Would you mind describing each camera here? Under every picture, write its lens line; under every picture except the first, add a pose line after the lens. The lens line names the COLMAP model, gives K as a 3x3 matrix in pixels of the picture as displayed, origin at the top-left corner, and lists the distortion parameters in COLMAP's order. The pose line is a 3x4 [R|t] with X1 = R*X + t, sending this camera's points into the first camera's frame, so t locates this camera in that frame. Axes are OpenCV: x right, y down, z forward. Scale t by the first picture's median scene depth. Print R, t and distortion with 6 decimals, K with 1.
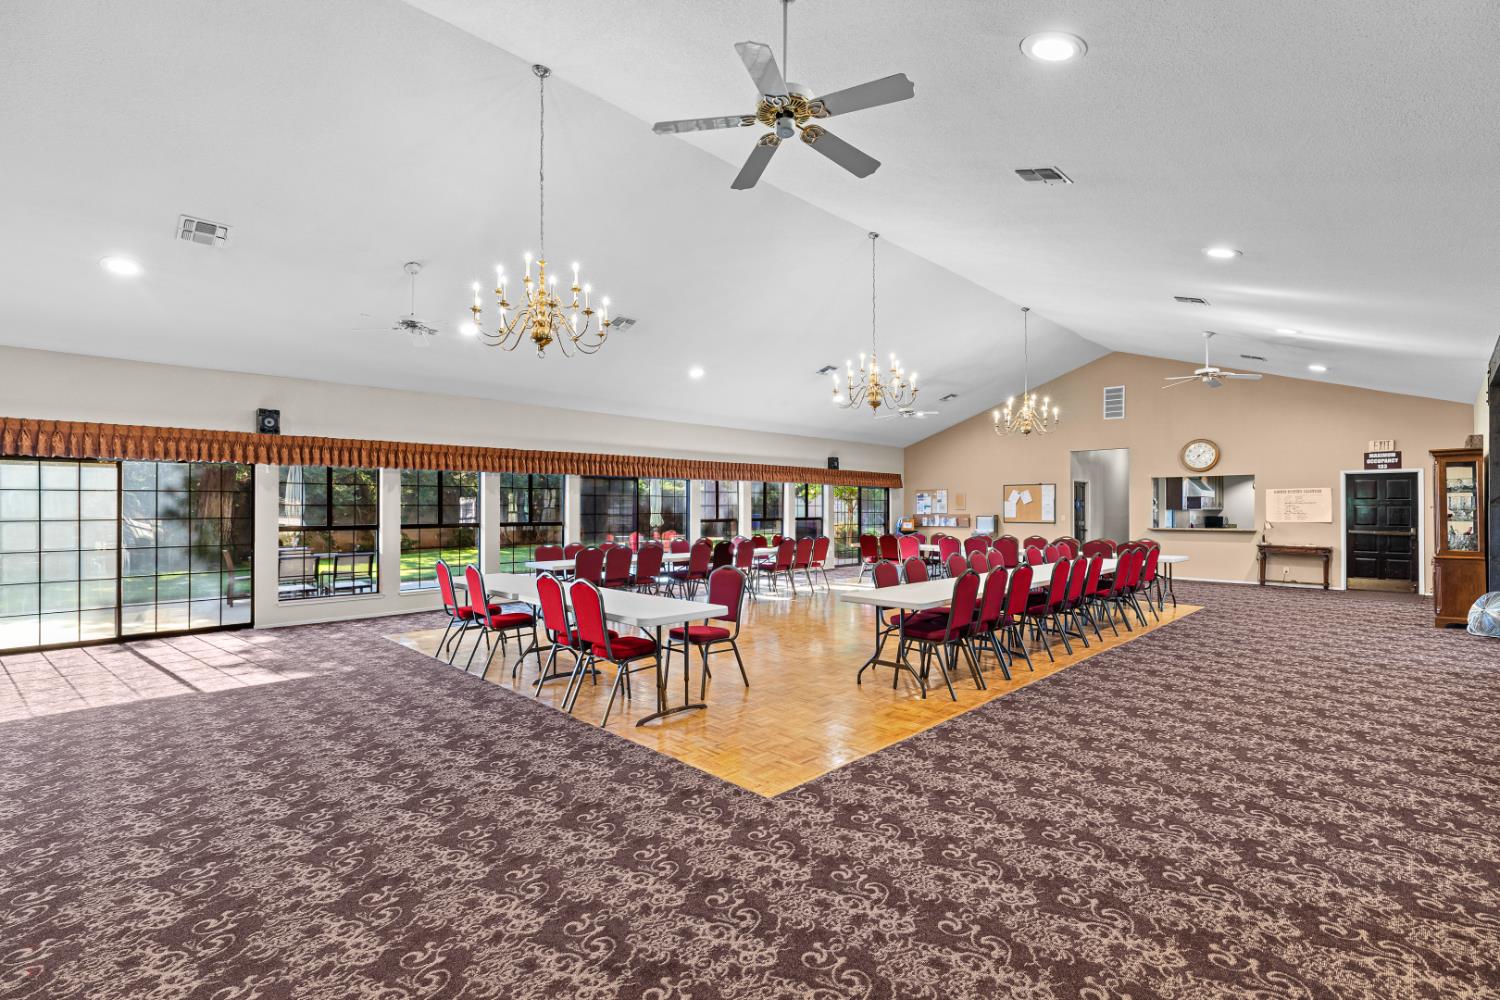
lens RADIAL K [[699.8, 0, 750.0], [0, 699.8, 500.0], [0, 0, 1]] dist [0.006755, 0.000412]
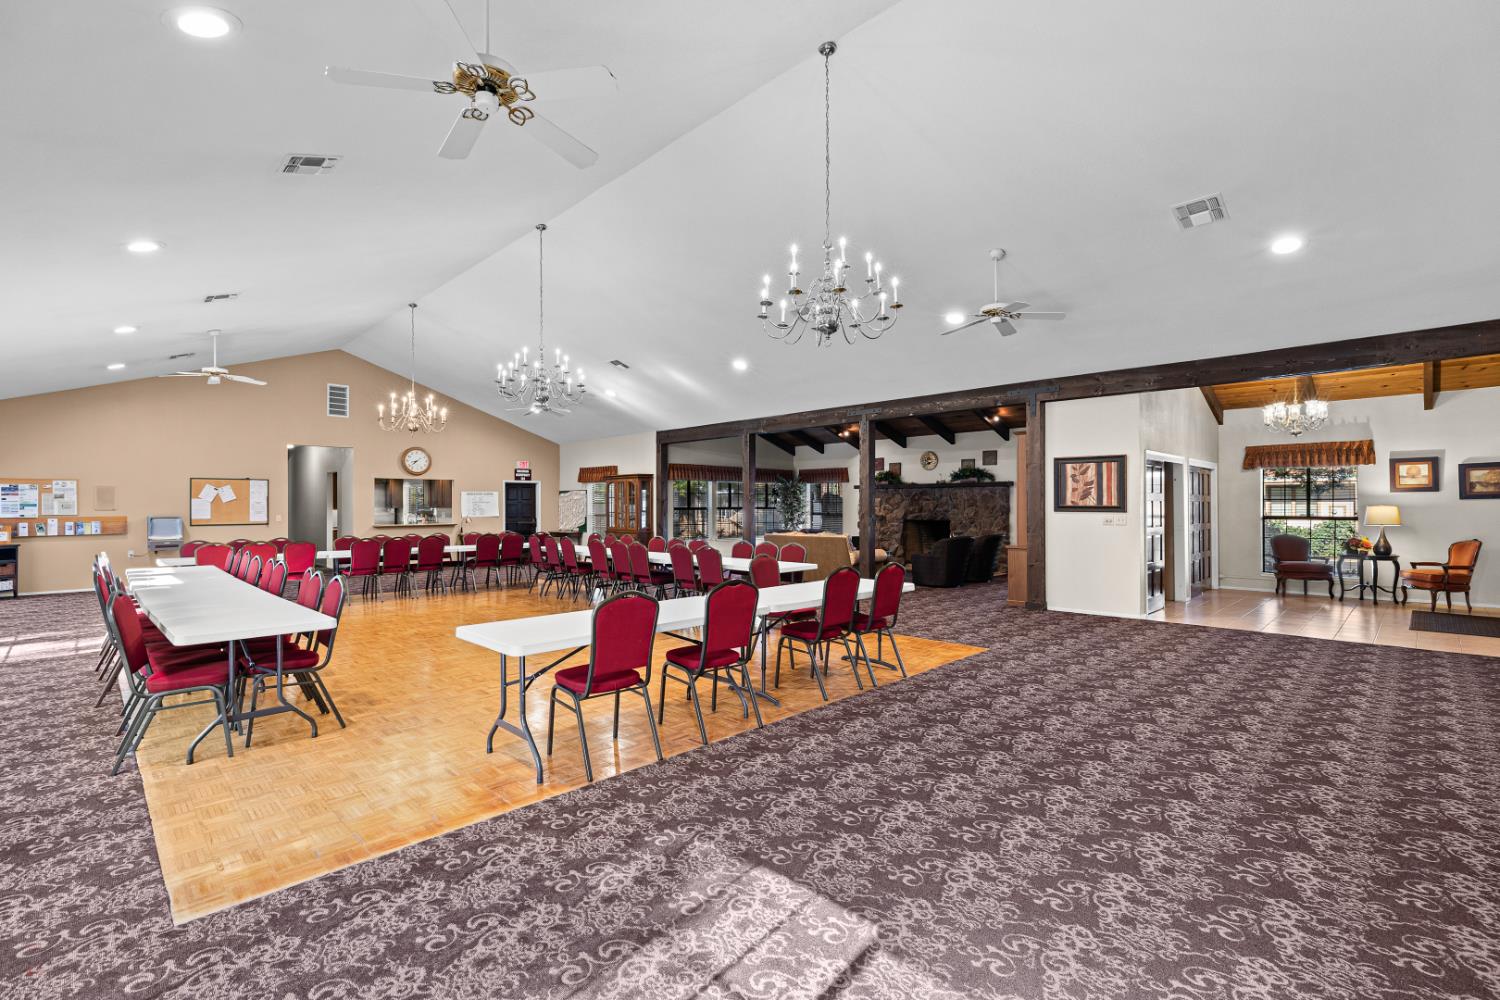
lens RADIAL K [[651.4, 0, 748.7], [0, 651.4, 533.6], [0, 0, 1]] dist [0.000897, -0.000038]
pose [[0.023972, -0.042422, 0.998812, -0.422237], [-0.008534, 0.999054, 0.042637, 0.005559], [-0.999676, -0.009546, 0.023587, 0.418306]]
